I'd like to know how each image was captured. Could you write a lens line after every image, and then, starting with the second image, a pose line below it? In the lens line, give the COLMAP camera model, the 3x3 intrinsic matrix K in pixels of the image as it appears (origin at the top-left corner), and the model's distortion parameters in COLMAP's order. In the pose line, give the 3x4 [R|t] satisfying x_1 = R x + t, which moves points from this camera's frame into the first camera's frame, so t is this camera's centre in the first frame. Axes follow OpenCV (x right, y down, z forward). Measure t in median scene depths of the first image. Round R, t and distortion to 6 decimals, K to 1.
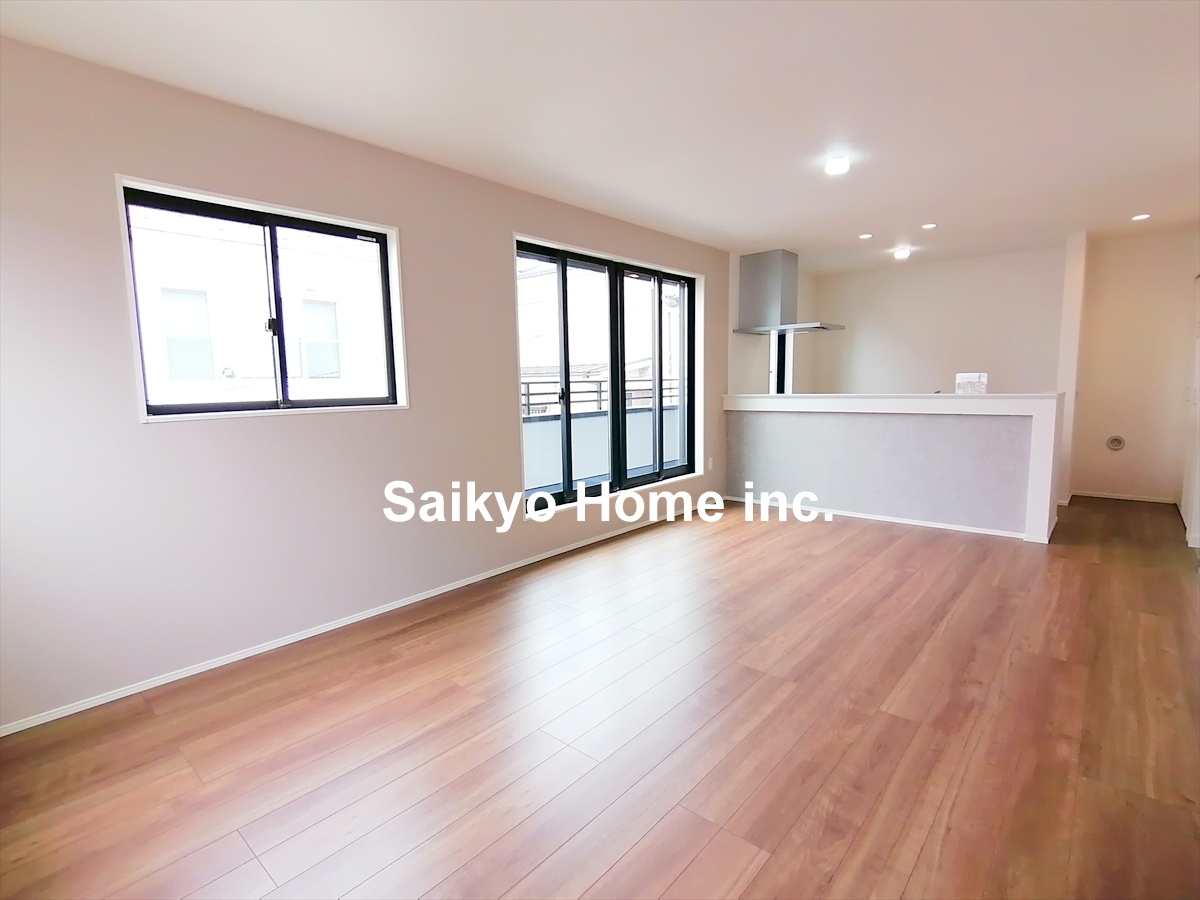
lens RADIAL K [[593.1, 0, 598.2], [0, 593.1, 451.6], [0, 0, 1]] dist [0.028930, -0.038660]
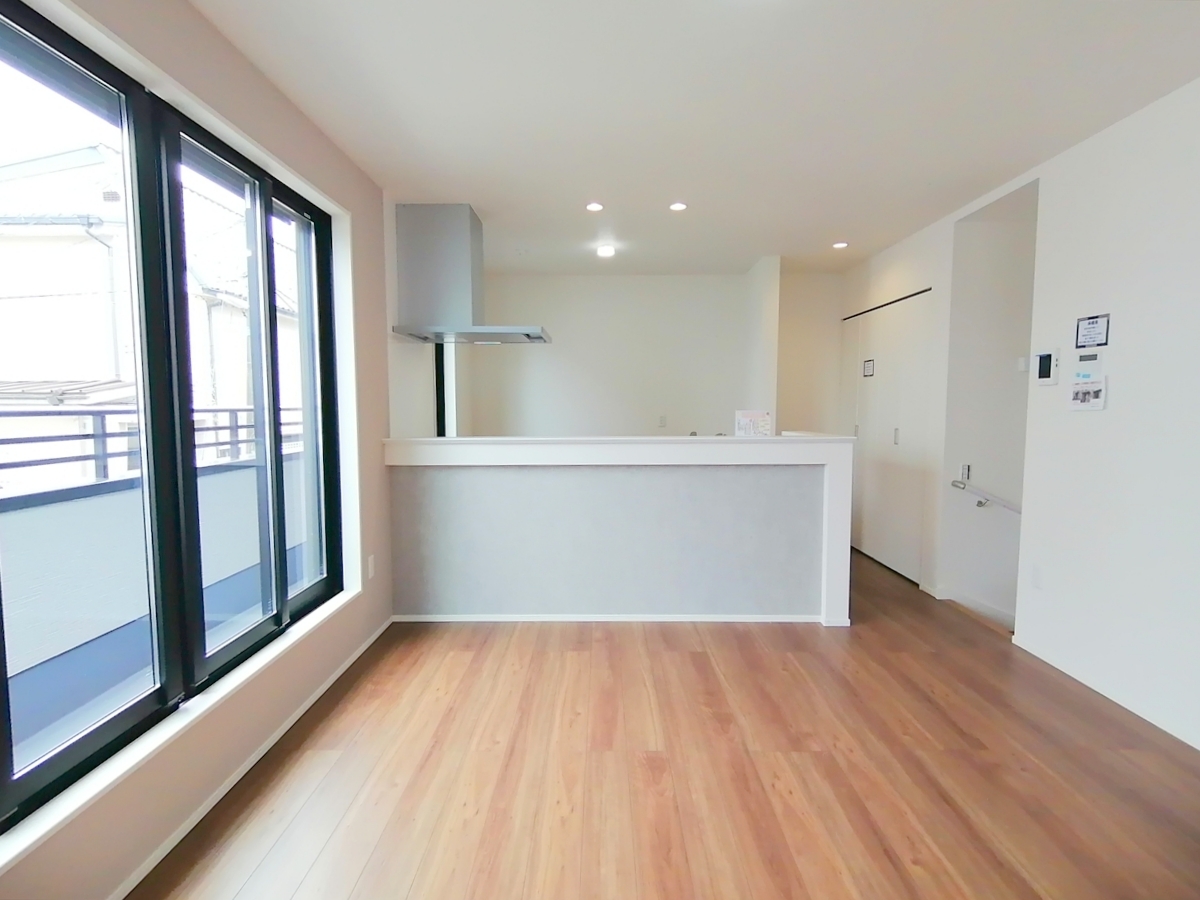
lens RADIAL K [[593.1, 0, 598.2], [0, 593.1, 451.6], [0, 0, 1]] dist [0.028930, -0.038660]
pose [[0.757325, -0.034291, 0.652137, -0.007803], [0.065023, 0.997617, -0.023054, -0.073347], [-0.649793, 0.059863, 0.757750, 0.557206]]
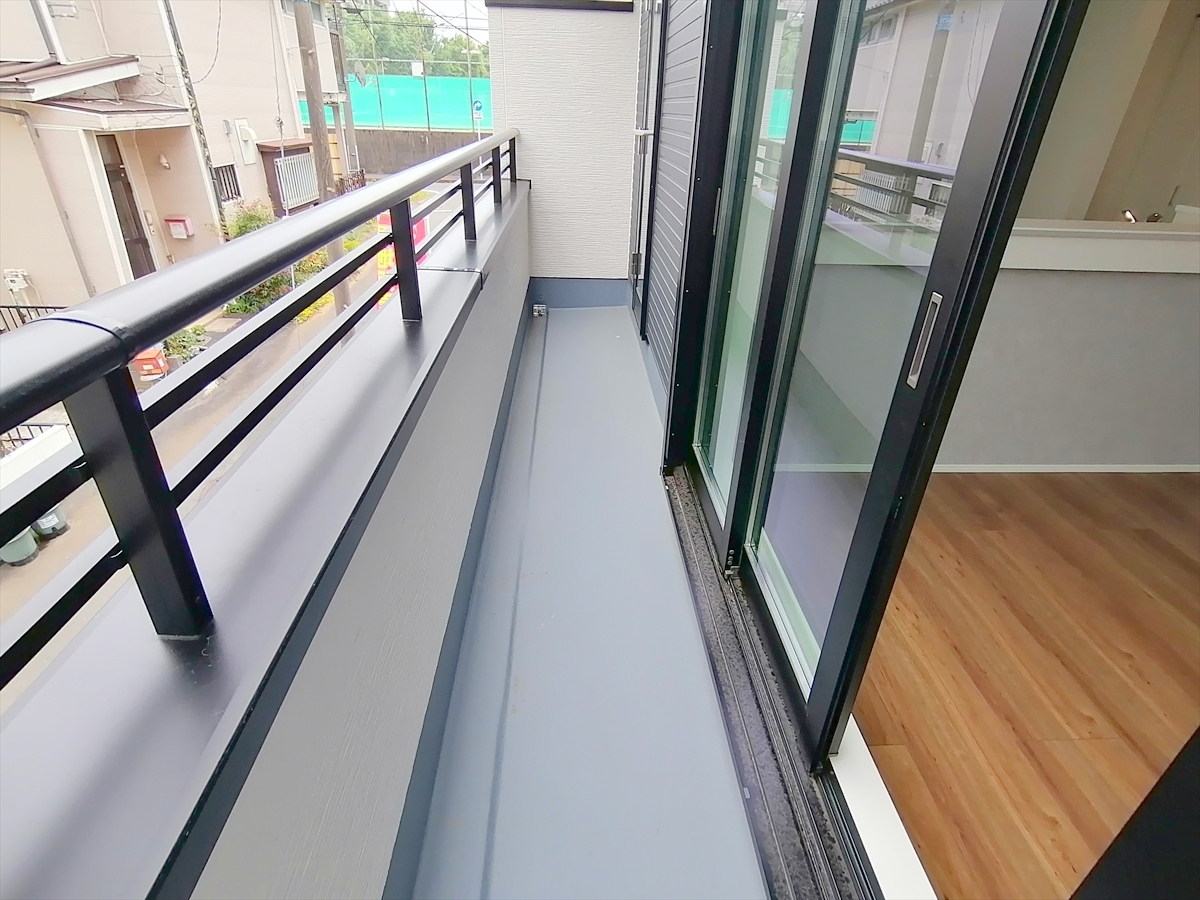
lens RADIAL K [[593.1, 0, 598.2], [0, 593.1, 451.6], [0, 0, 1]] dist [0.028930, -0.038660]
pose [[0.719390, -0.315527, 0.618806, -0.138253], [0.032293, 0.905102, 0.423966, -0.155136], [-0.693855, -0.285014, 0.661311, 1.007267]]
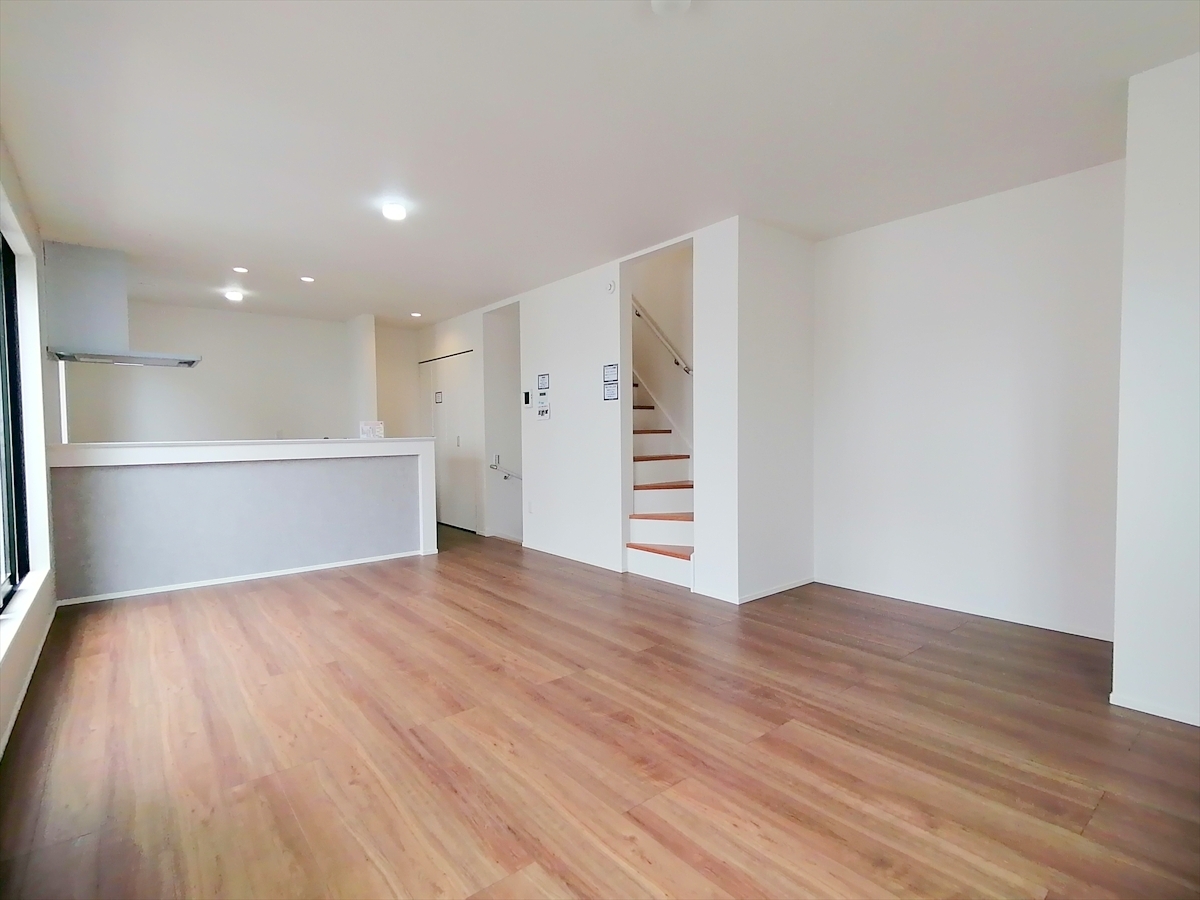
lens RADIAL K [[593.1, 0, 598.2], [0, 593.1, 451.6], [0, 0, 1]] dist [0.028930, -0.038660]
pose [[0.165842, -0.015650, 0.986028, -0.420873], [0.124164, 0.992248, -0.005135, -0.012617], [-0.978304, 0.123281, 0.166499, 0.386481]]
